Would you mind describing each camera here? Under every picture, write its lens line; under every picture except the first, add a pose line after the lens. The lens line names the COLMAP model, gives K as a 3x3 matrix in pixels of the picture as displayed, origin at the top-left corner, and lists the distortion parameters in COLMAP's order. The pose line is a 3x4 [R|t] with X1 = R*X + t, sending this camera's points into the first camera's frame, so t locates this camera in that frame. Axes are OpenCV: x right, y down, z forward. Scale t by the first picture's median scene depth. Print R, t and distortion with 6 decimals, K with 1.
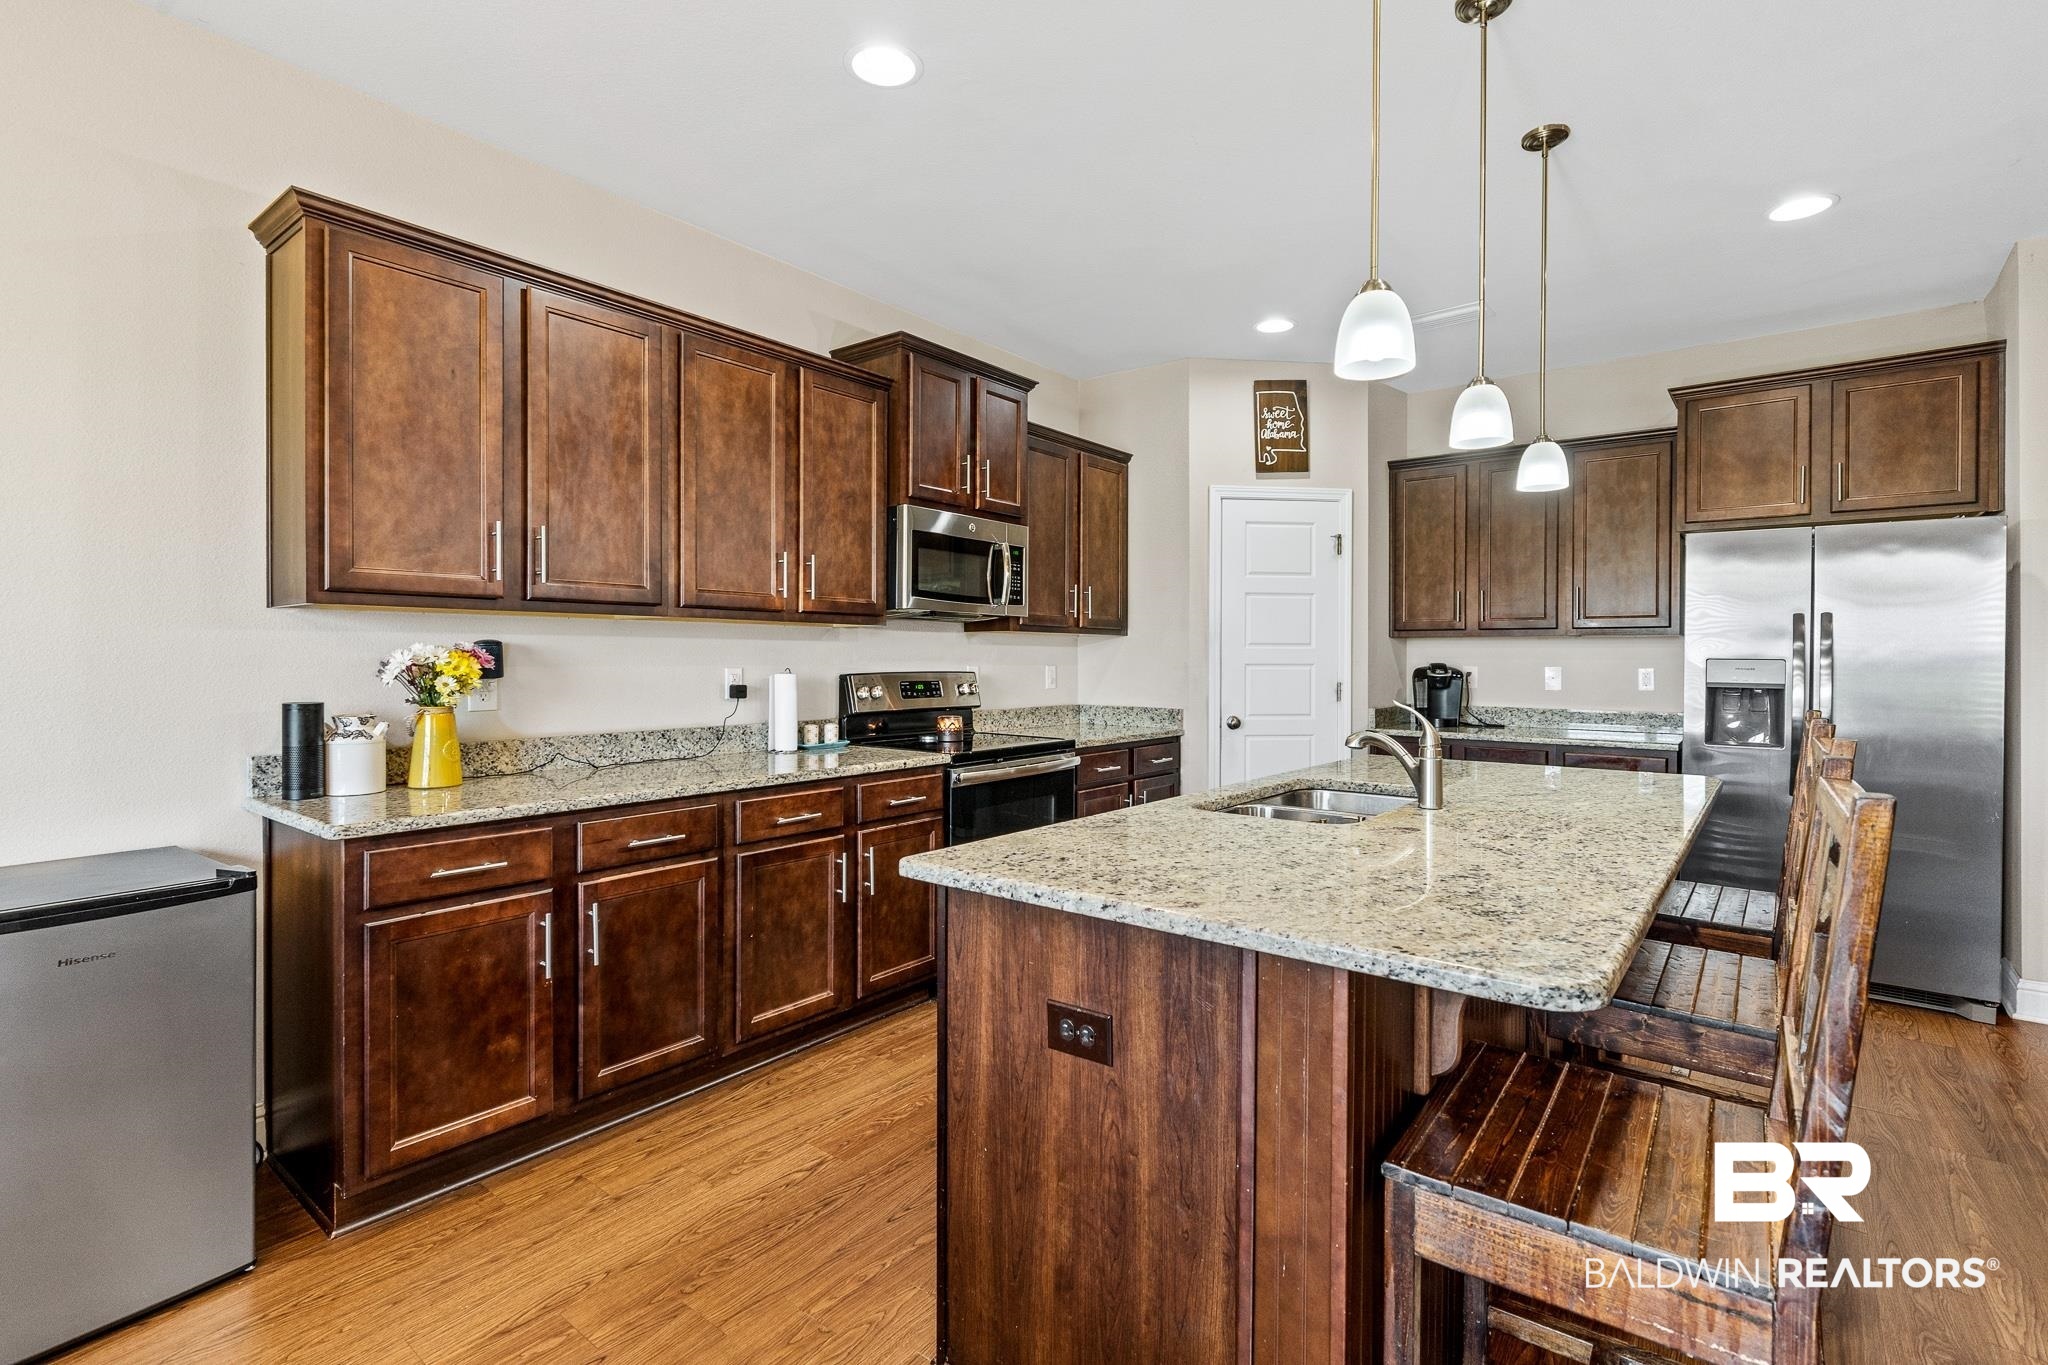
lens RADIAL K [[923.6, 0, 1035.1], [0, 923.6, 660.4], [0, 0, 1]] dist [-0.014360, -0.000152]
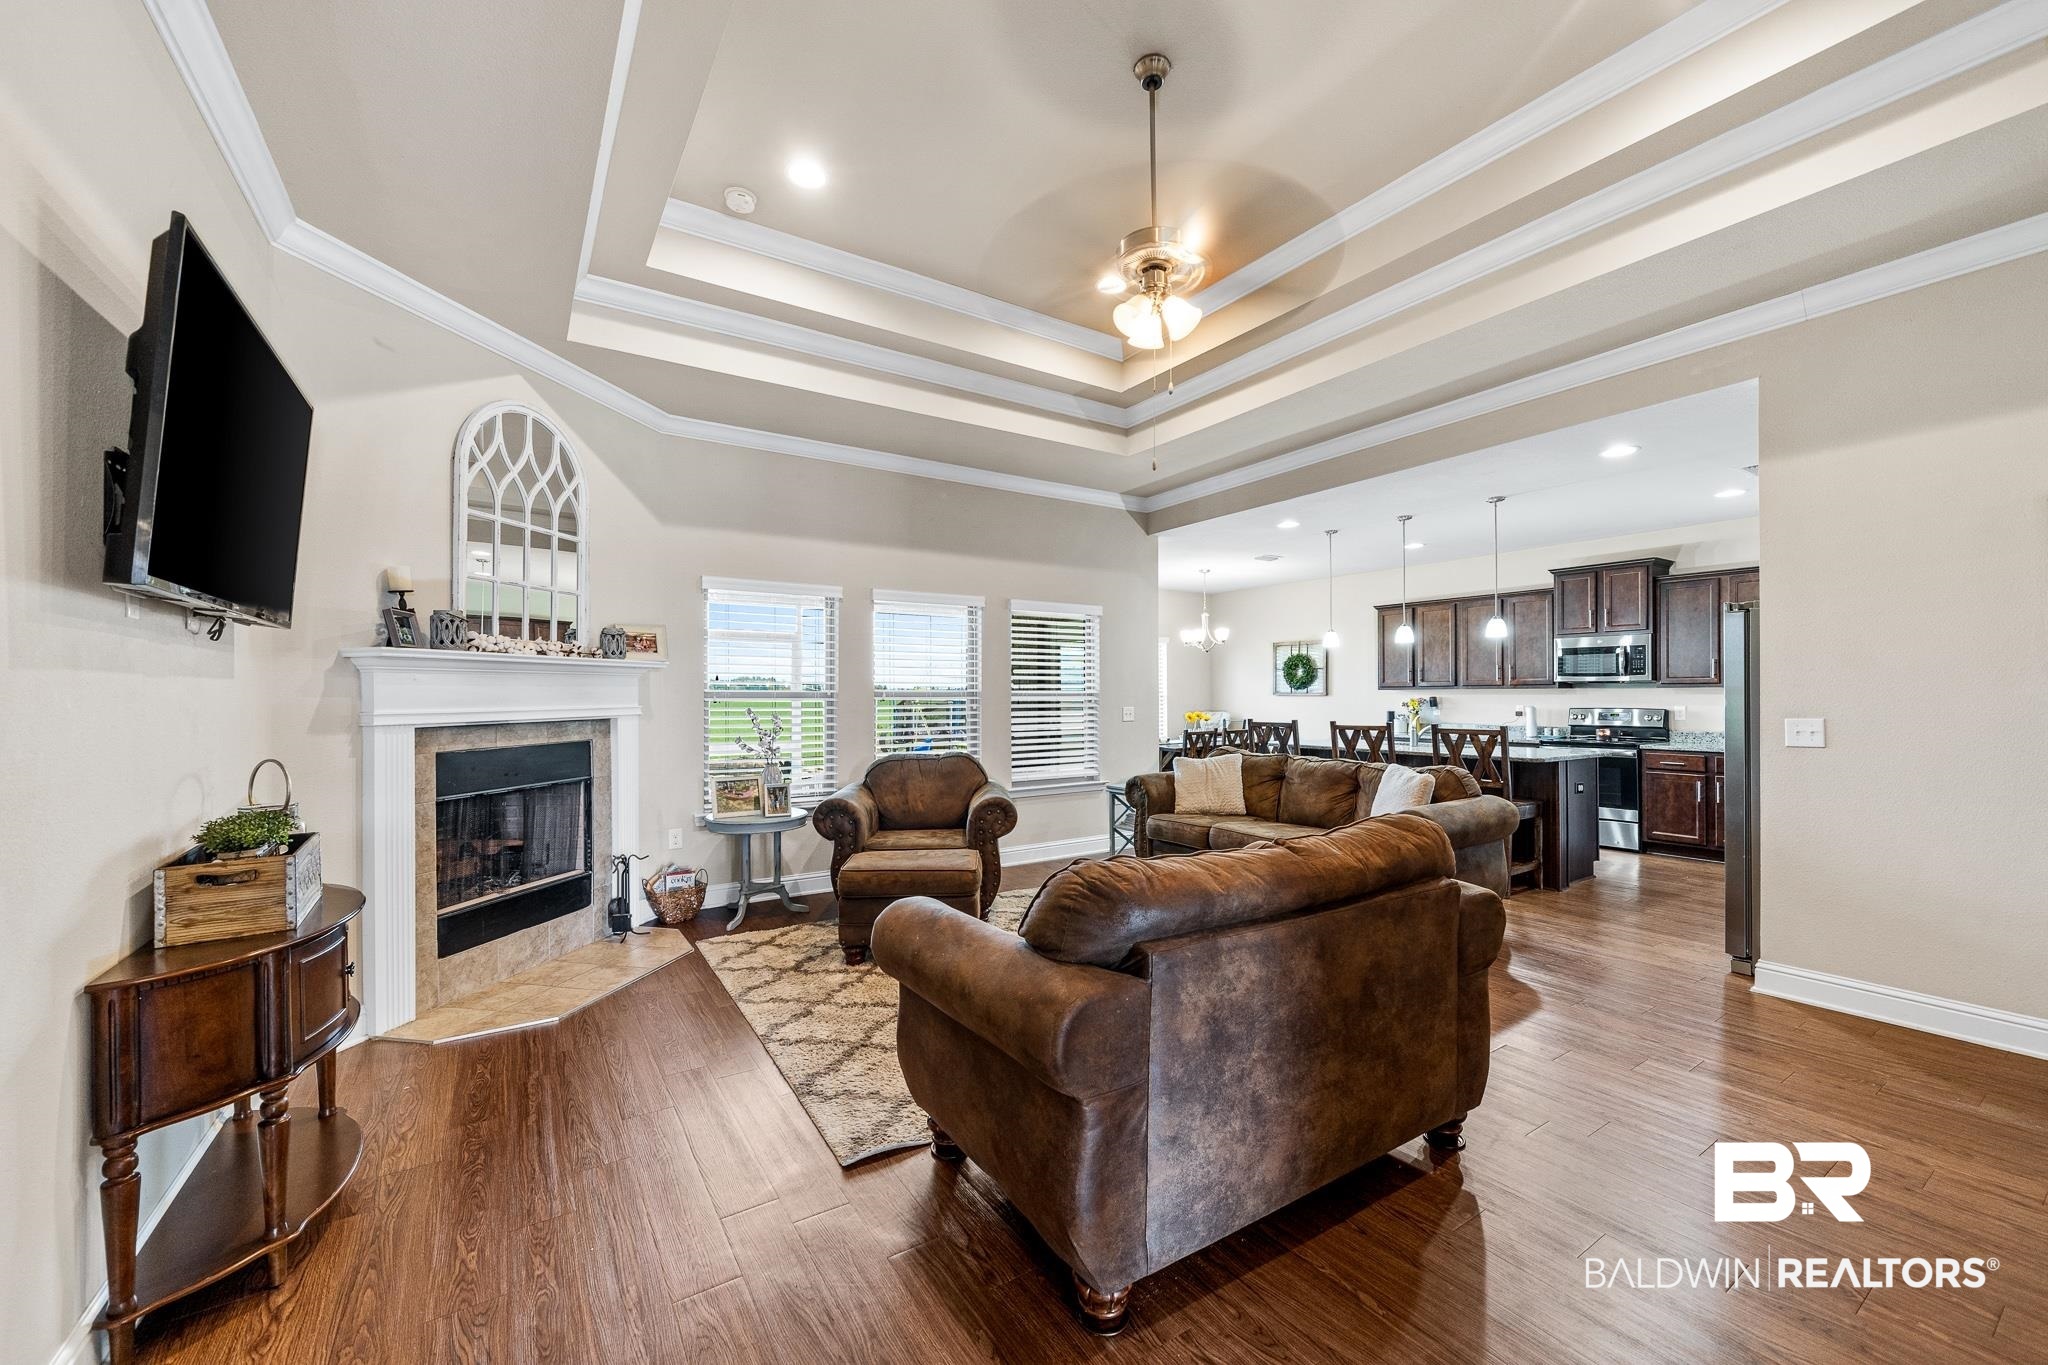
lens RADIAL K [[800.3, 0, 1025.0], [0, 800.3, 694.1], [0, 0, 1]] dist [-0.000789, -0.000018]
pose [[-0.321926, -0.002067, -0.946763, 2.227440], [0.003168, 0.999990, -0.003260, -0.019488], [0.946760, -0.004049, -0.321916, 0.345548]]
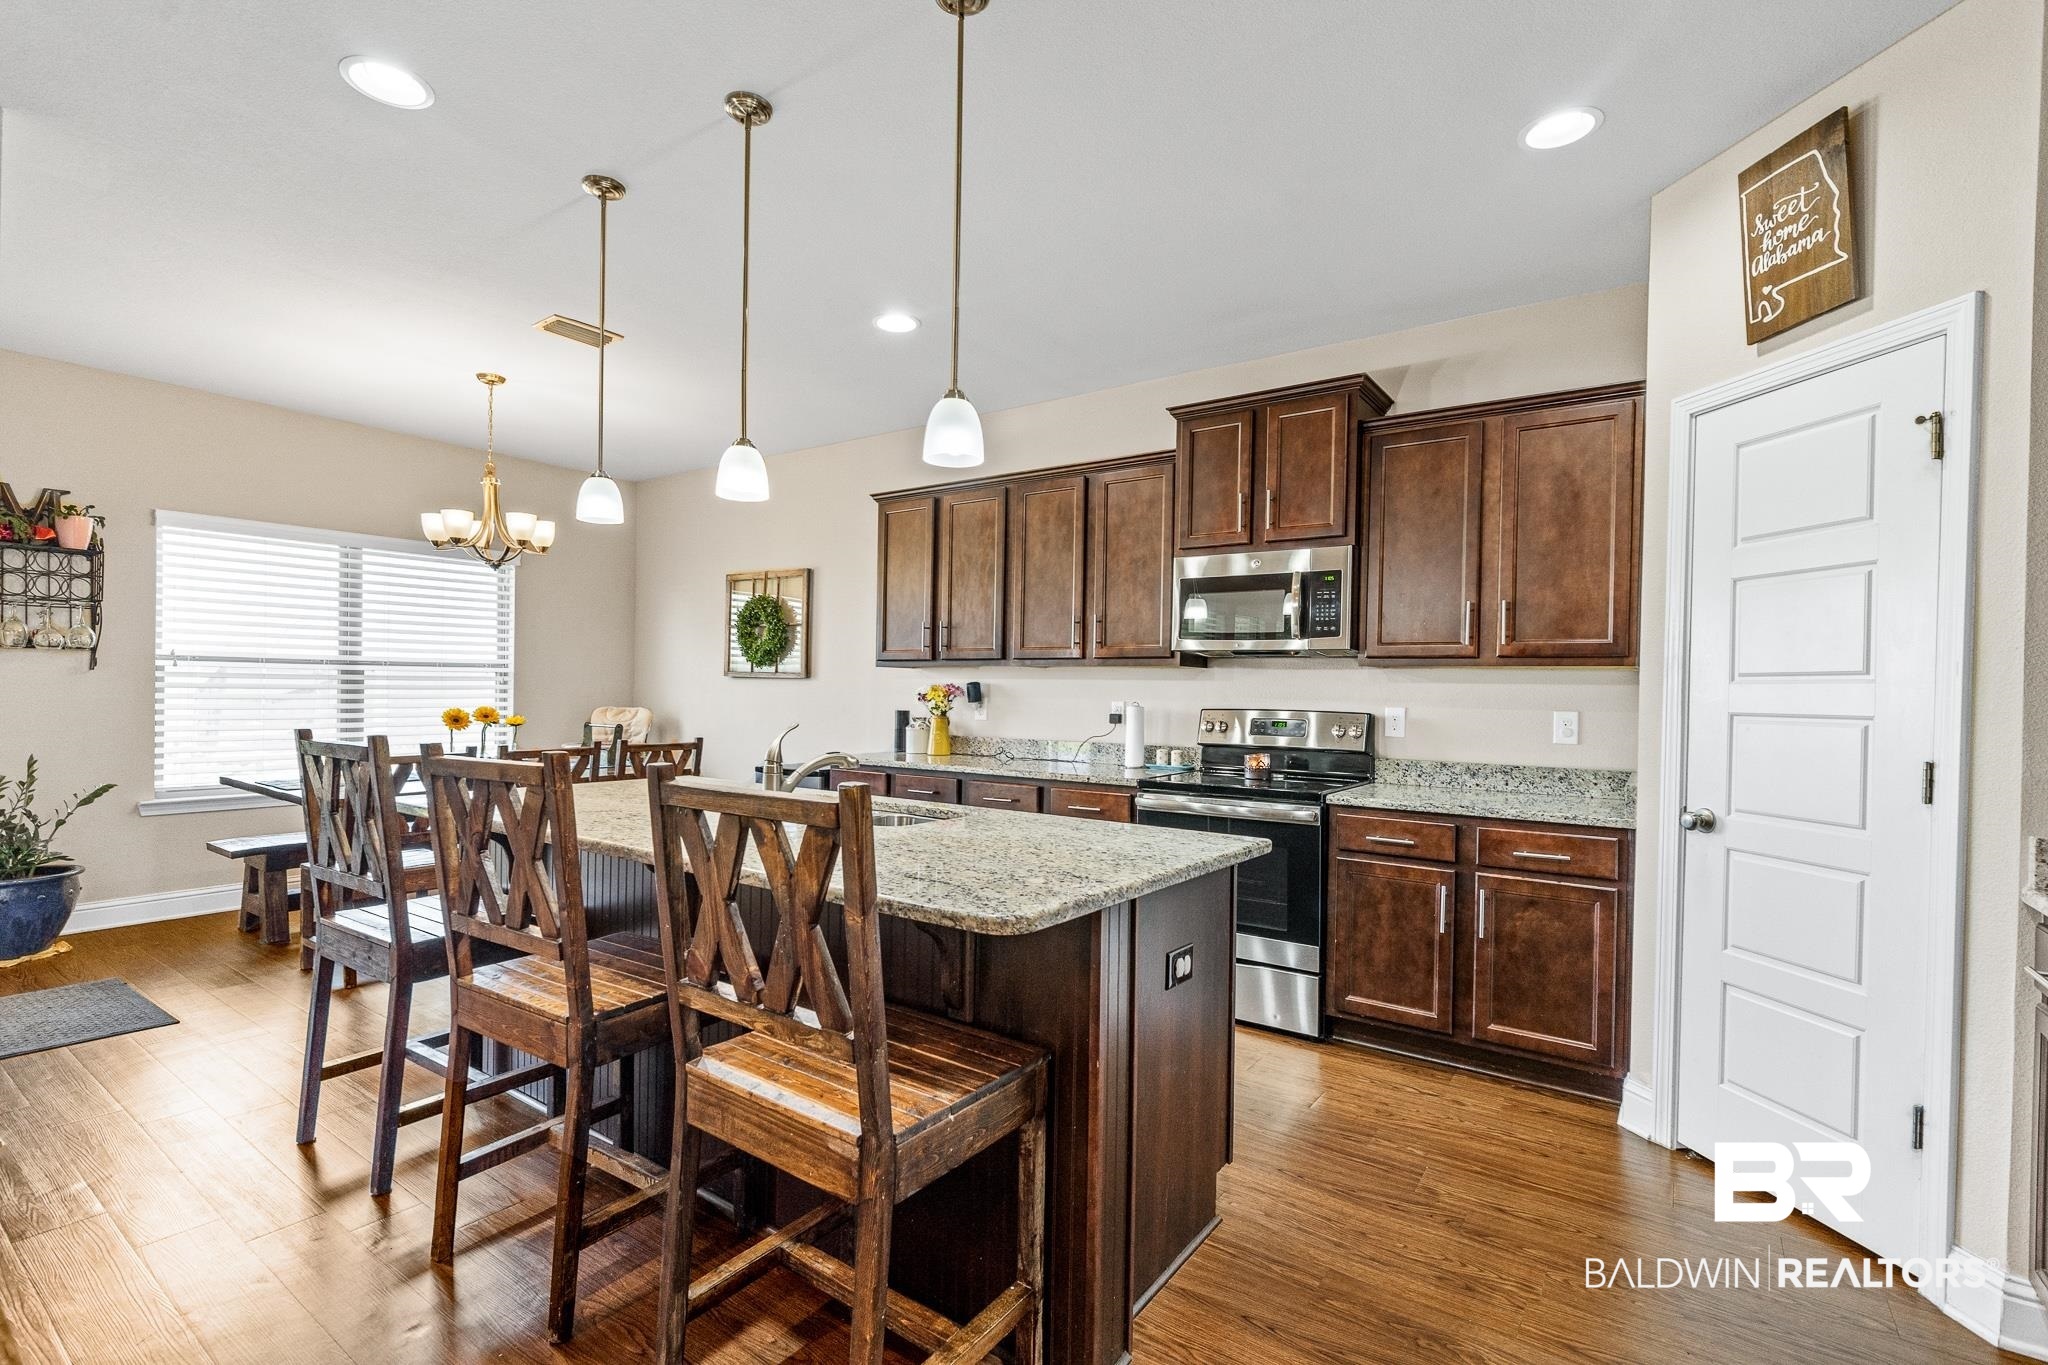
lens RADIAL K [[958.1, 0, 1018.2], [0, 958.1, 694.1], [0, 0, 1]] dist [-0.001683, -0.000356]
pose [[0.043147, -0.000701, -0.999069, 0.986545], [-0.019889, 0.999801, -0.001561, 0.002640], [0.998871, 0.019937, 0.043124, 0.736440]]
